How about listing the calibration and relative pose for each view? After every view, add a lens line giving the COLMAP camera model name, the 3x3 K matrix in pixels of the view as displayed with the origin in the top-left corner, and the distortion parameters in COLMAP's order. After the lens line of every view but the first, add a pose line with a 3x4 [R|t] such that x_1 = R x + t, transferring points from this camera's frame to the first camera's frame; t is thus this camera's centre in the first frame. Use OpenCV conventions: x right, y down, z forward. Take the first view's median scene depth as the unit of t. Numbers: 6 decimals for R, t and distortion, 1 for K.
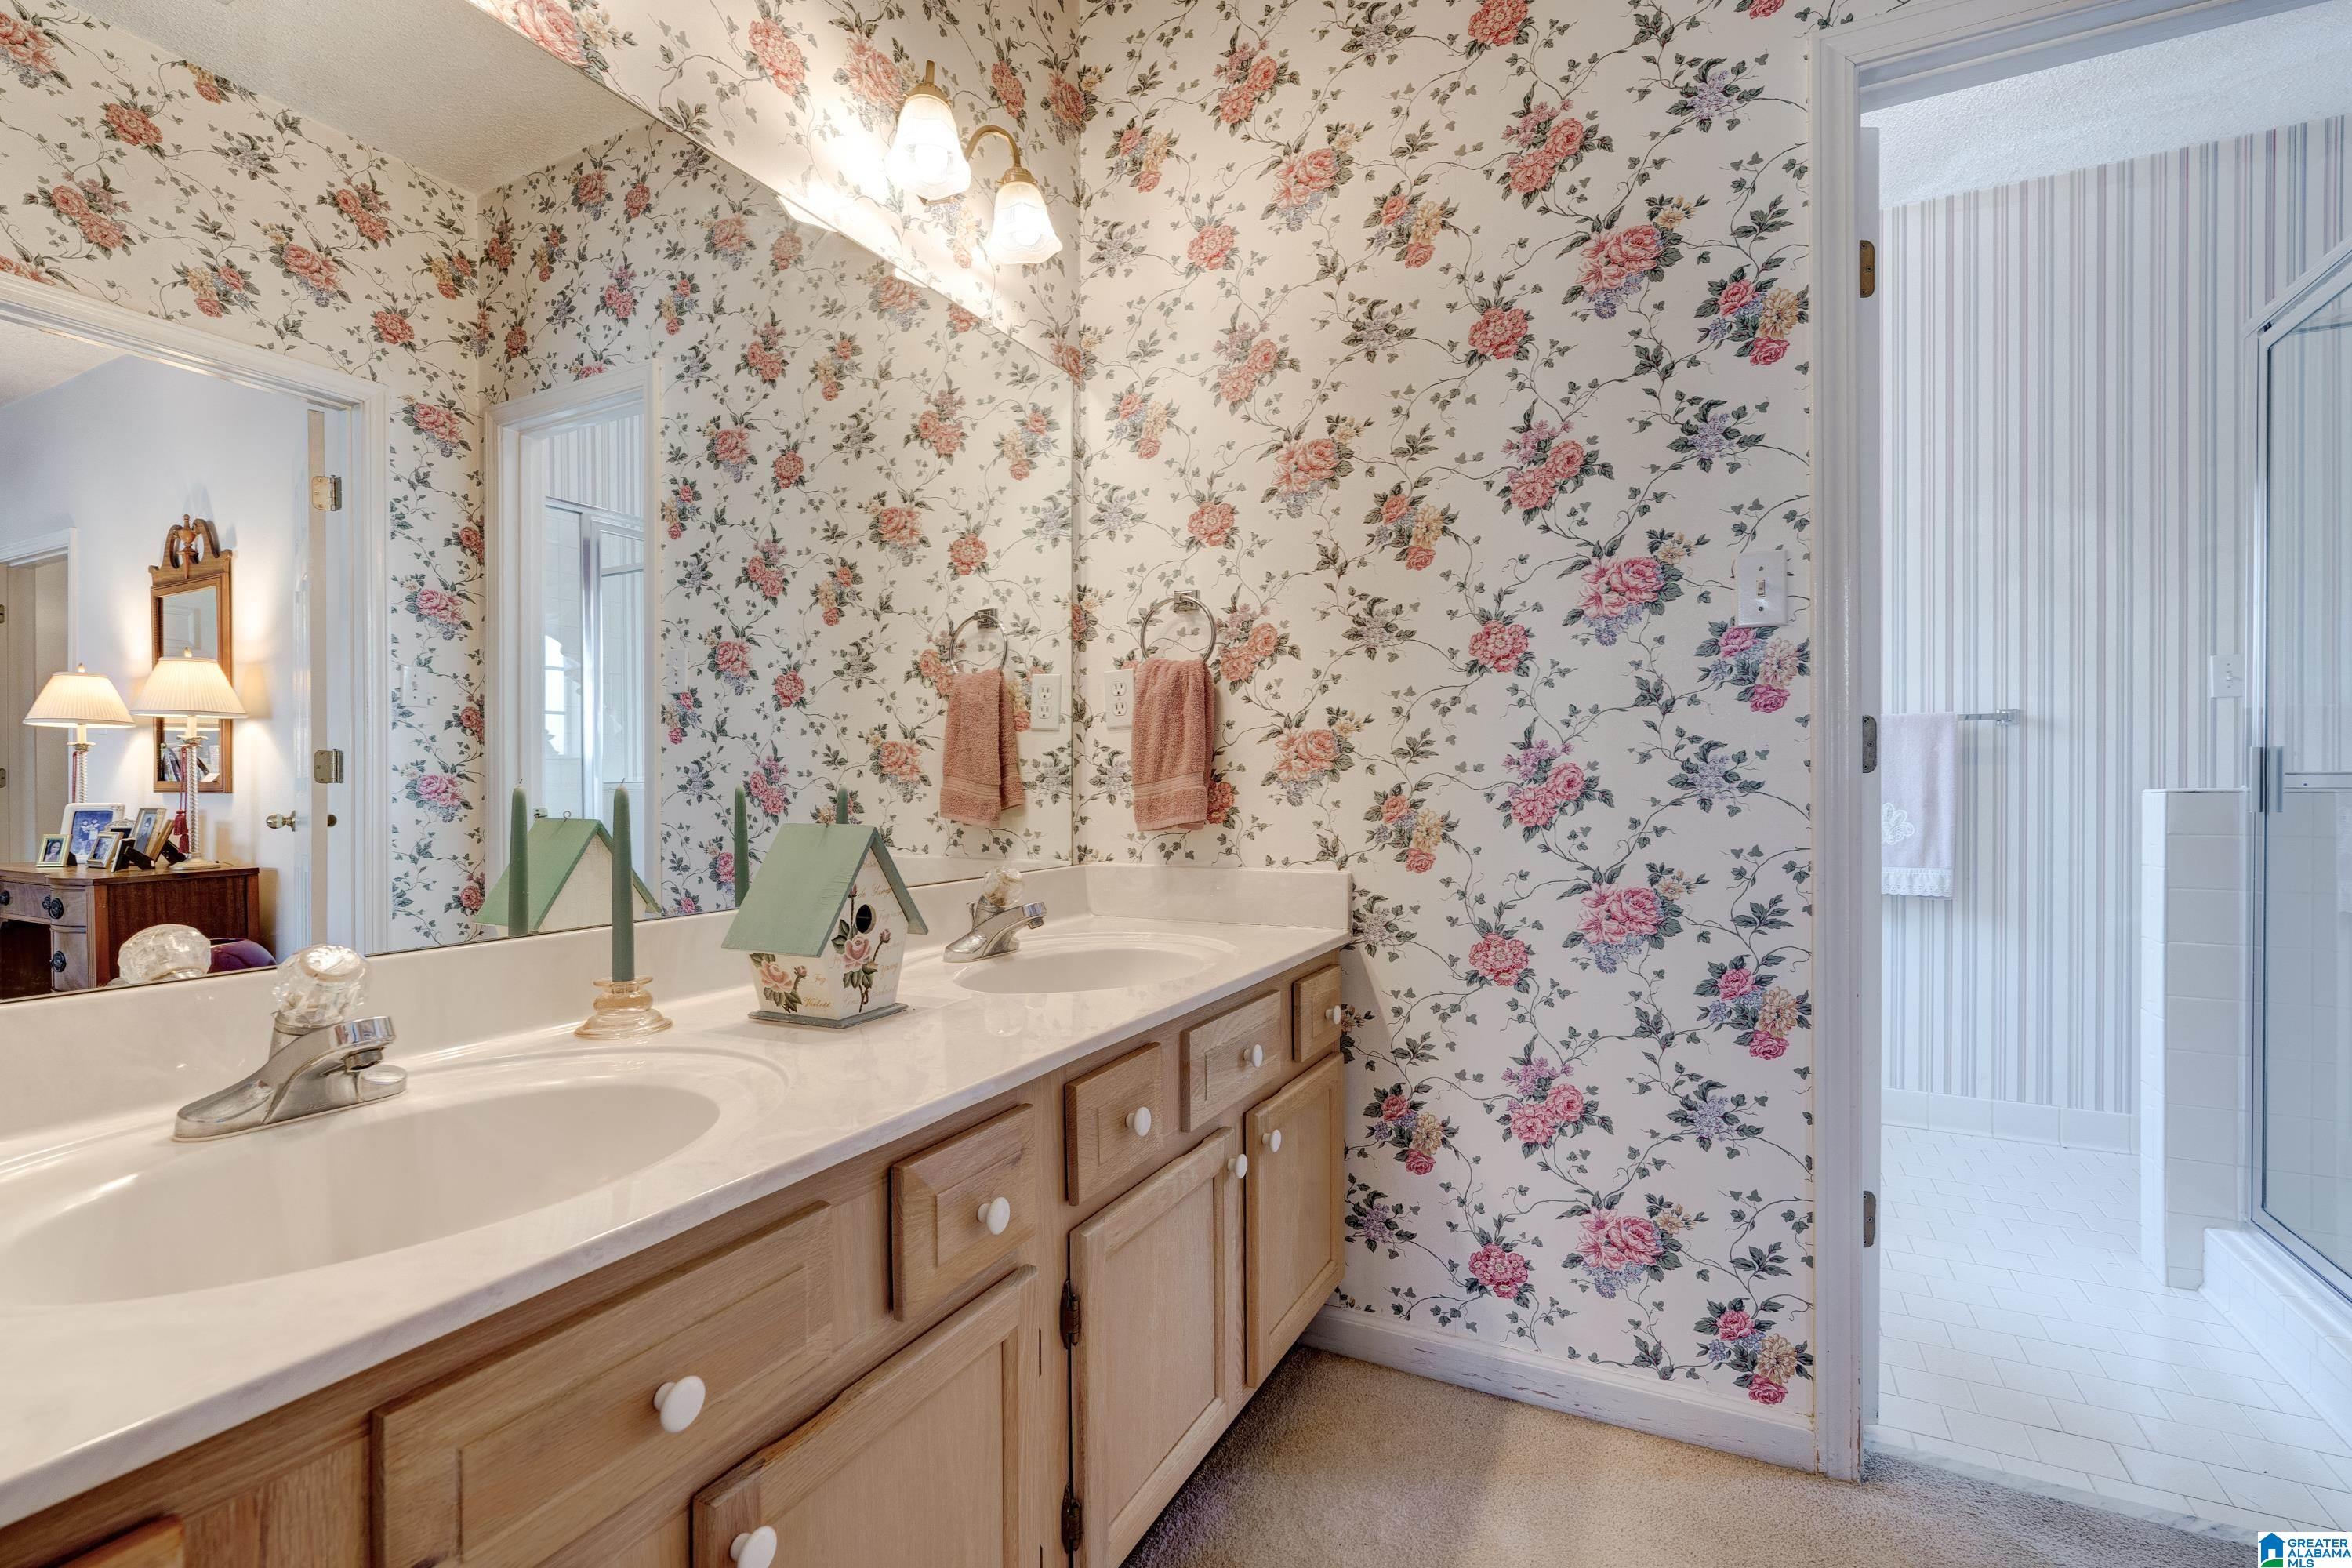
lens RADIAL K [[1060.7, 0, 1174.0], [0, 1060.7, 799.0], [0, 0, 1]] dist [-0.005954, 0.000223]
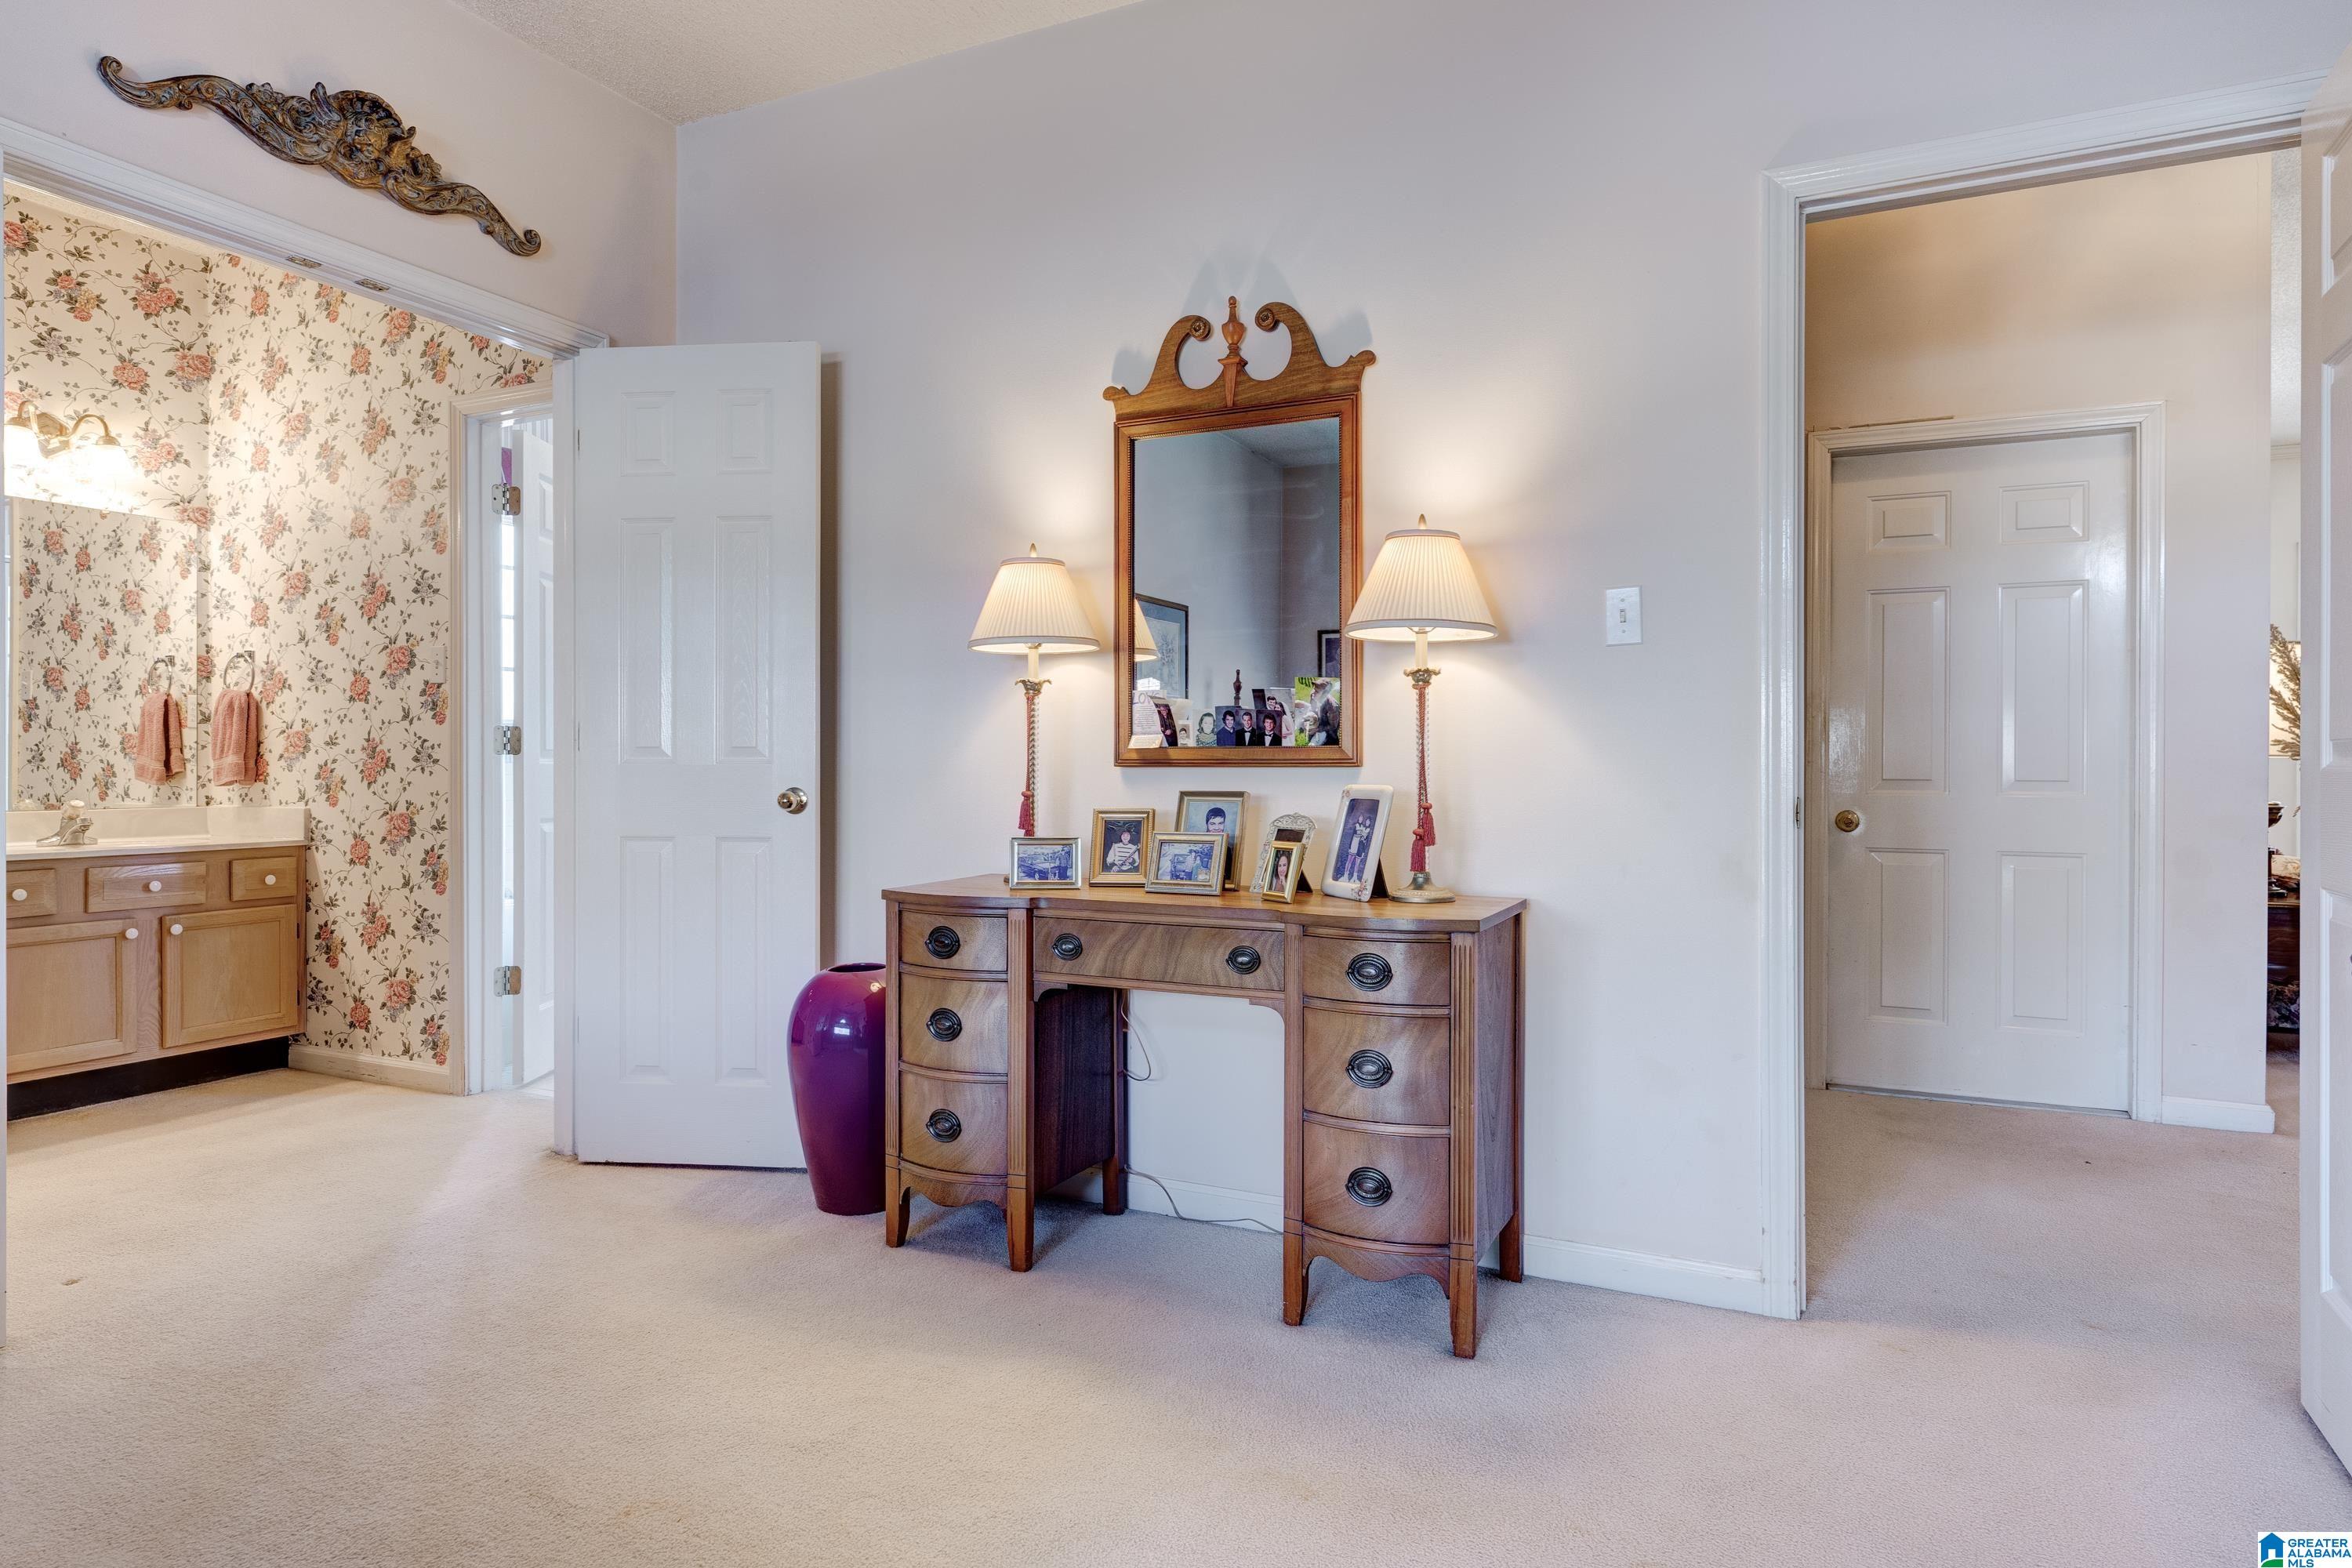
lens RADIAL K [[1352.1, 0, 1178.1], [0, 1352.1, 790.8], [0, 0, 1]] dist [0.005136, -0.004474]
pose [[0.999910, 0.005762, 0.012151, 1.588112], [-0.005767, 0.999983, 0.000311, 0.029009], [-0.012149, -0.000381, 0.999926, -1.323245]]
